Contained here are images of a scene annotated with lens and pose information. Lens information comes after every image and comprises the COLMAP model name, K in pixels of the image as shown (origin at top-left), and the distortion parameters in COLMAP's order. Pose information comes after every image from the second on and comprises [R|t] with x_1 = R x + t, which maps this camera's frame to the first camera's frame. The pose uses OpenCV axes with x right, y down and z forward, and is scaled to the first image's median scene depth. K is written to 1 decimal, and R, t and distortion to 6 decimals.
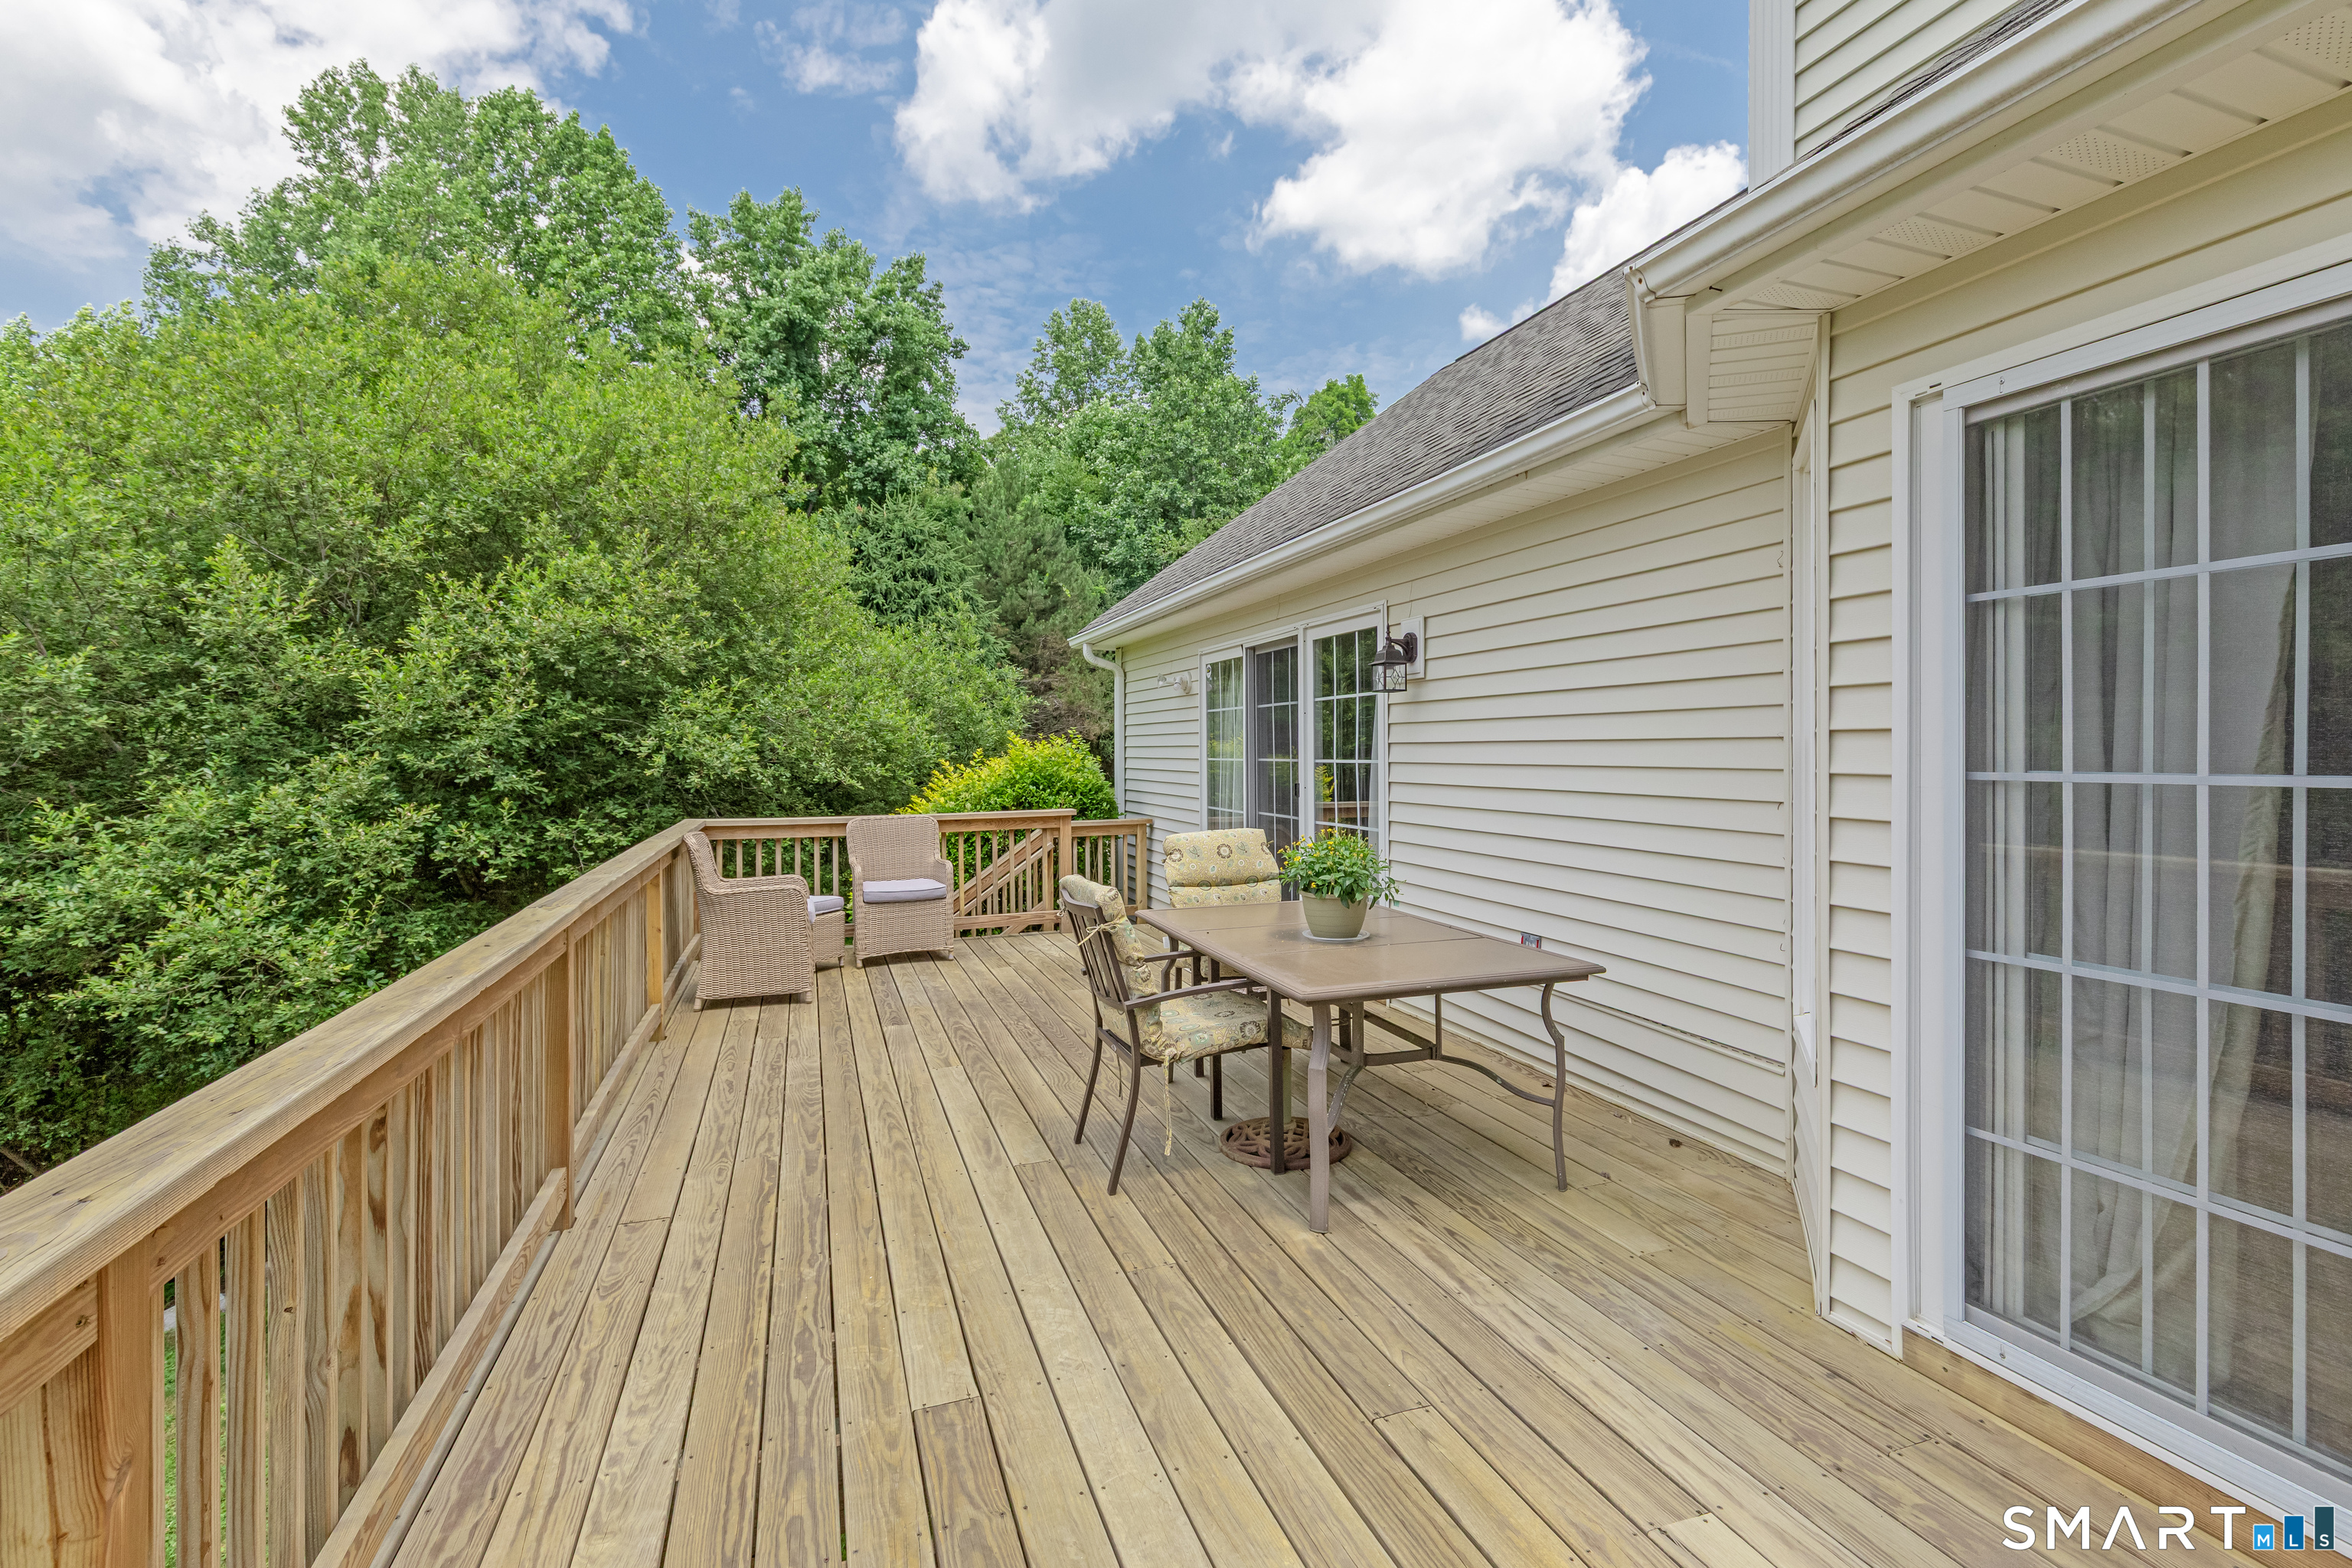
lens RADIAL K [[1085.5, 0, 1174.3], [0, 1085.5, 736.7], [0, 0, 1]] dist [0.042223, 0.000047]
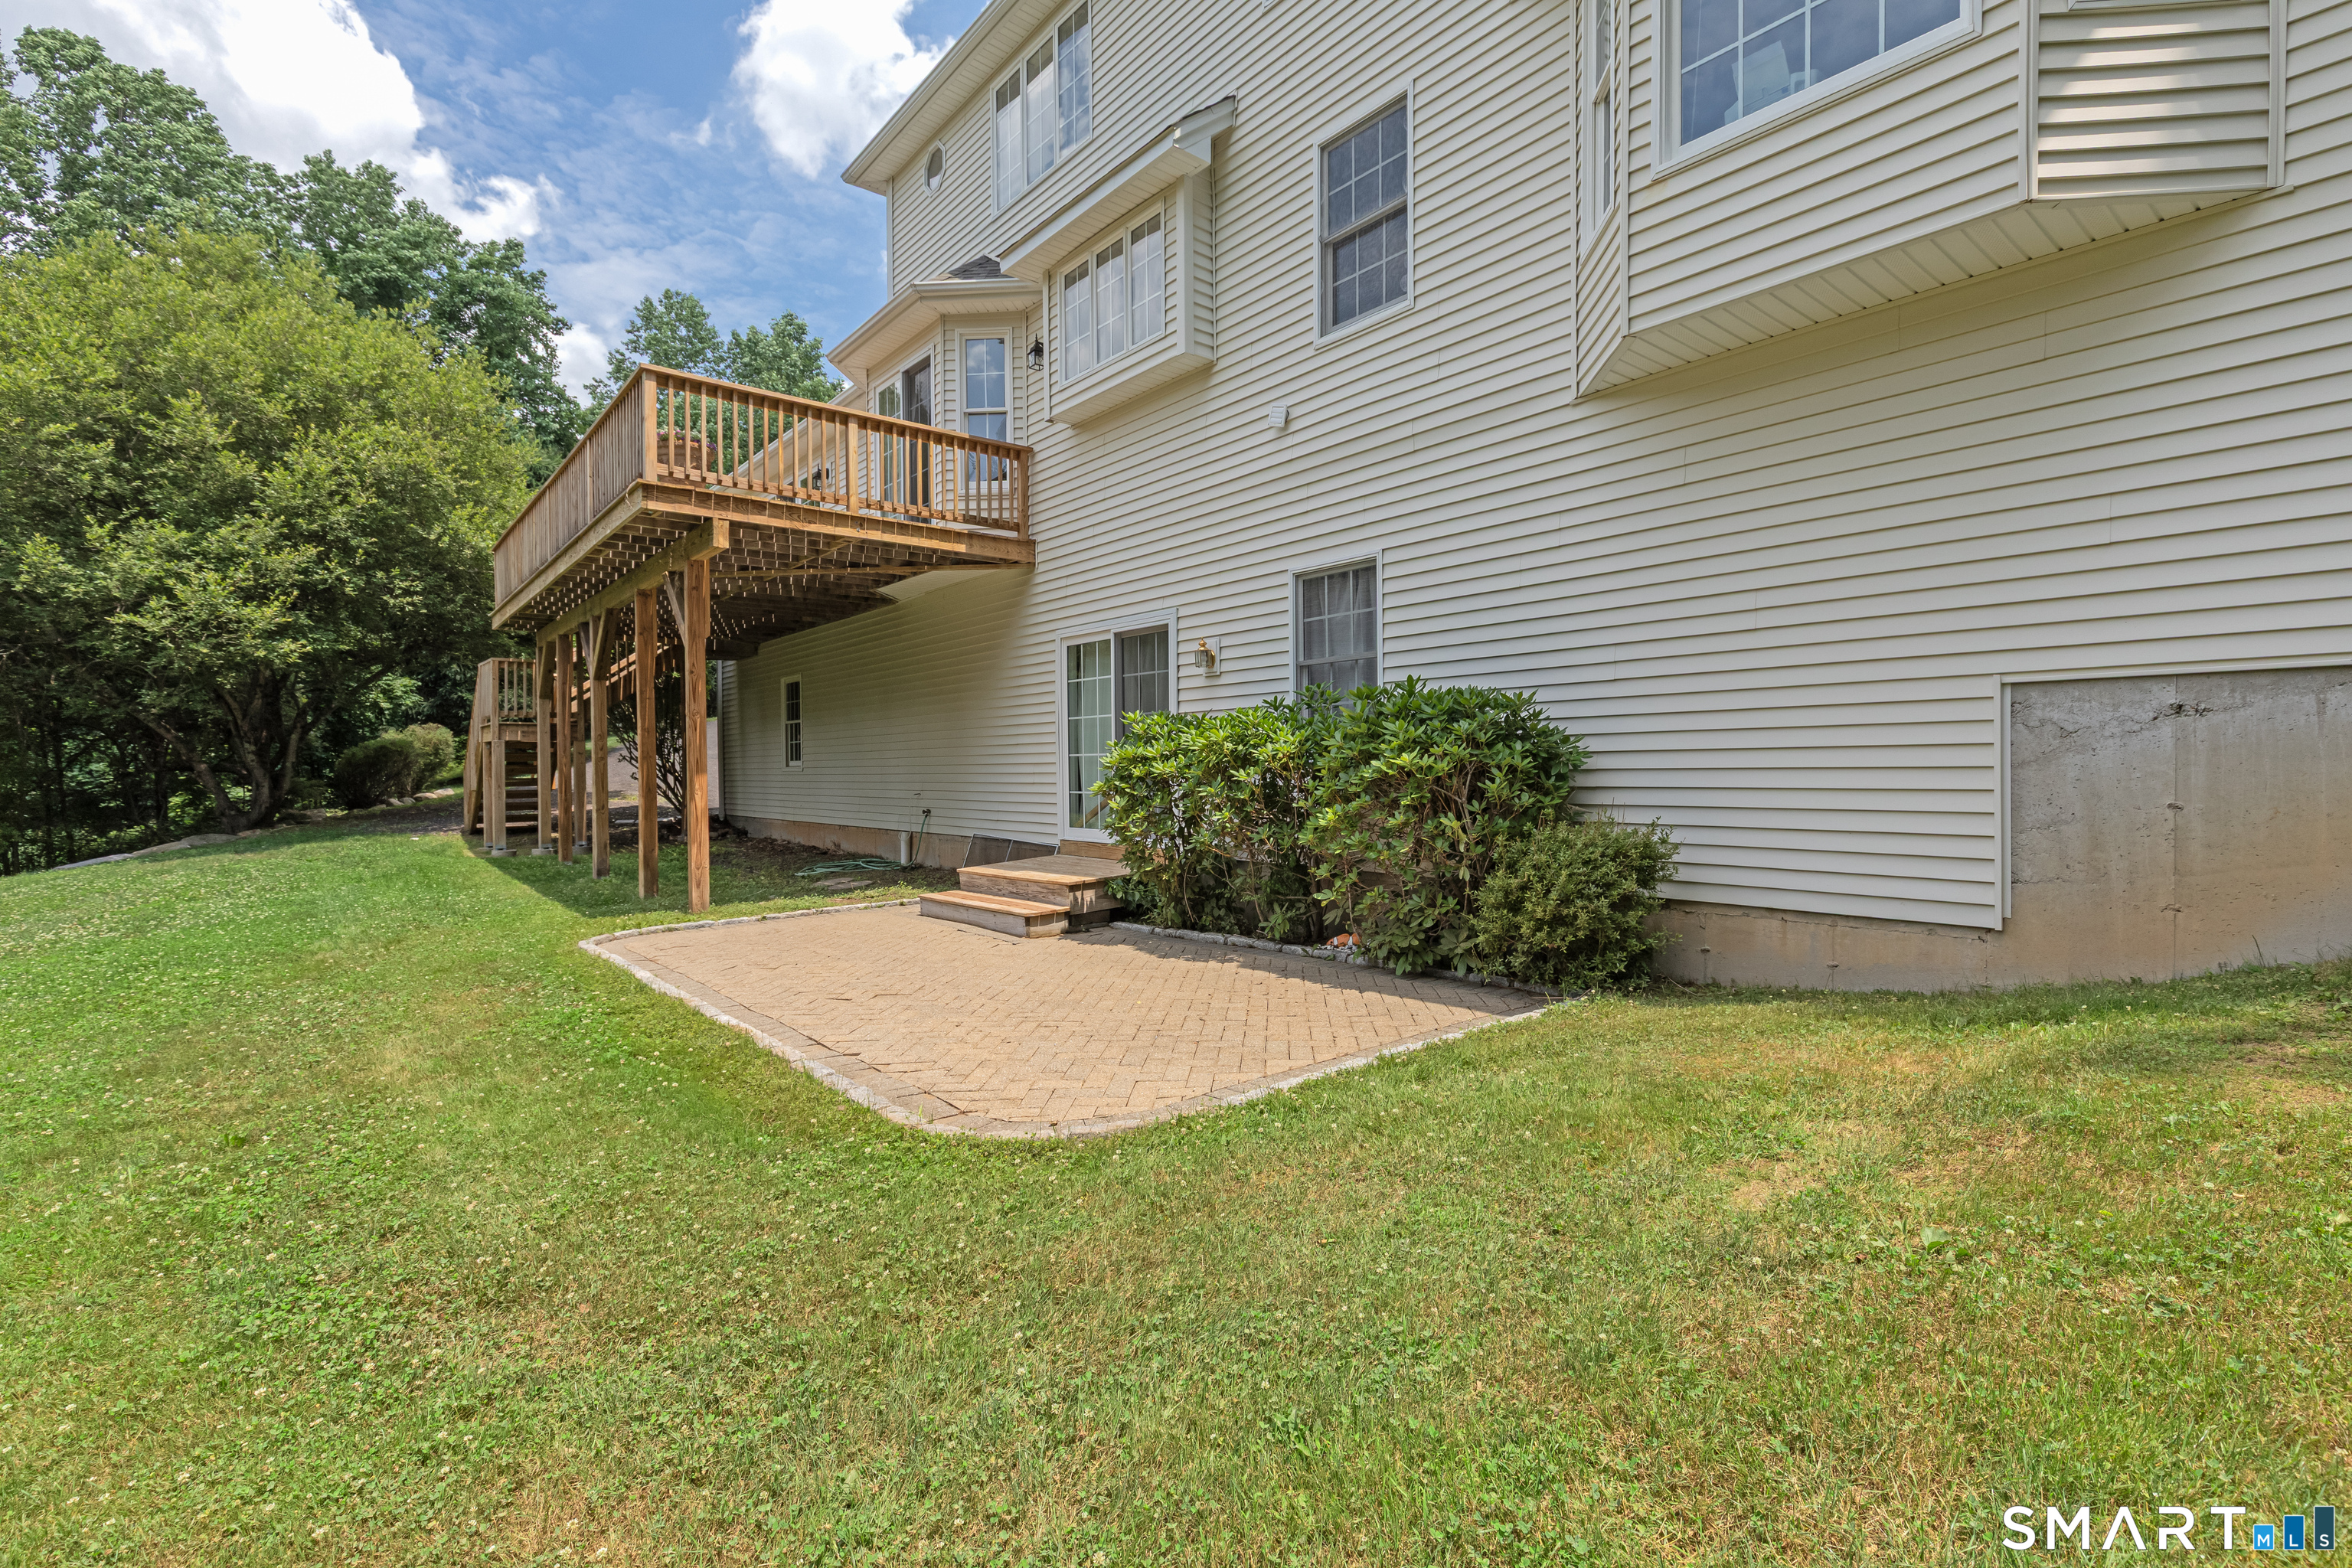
lens RADIAL K [[1085.5, 0, 1174.3], [0, 1085.5, 736.7], [0, 0, 1]] dist [0.042223, 0.000047]
pose [[0.941281, -0.000929, 0.337624, 0.022435], [0.006810, 0.999845, -0.016232, 0.154481], [-0.337556, 0.017578, 0.941141, -0.461118]]
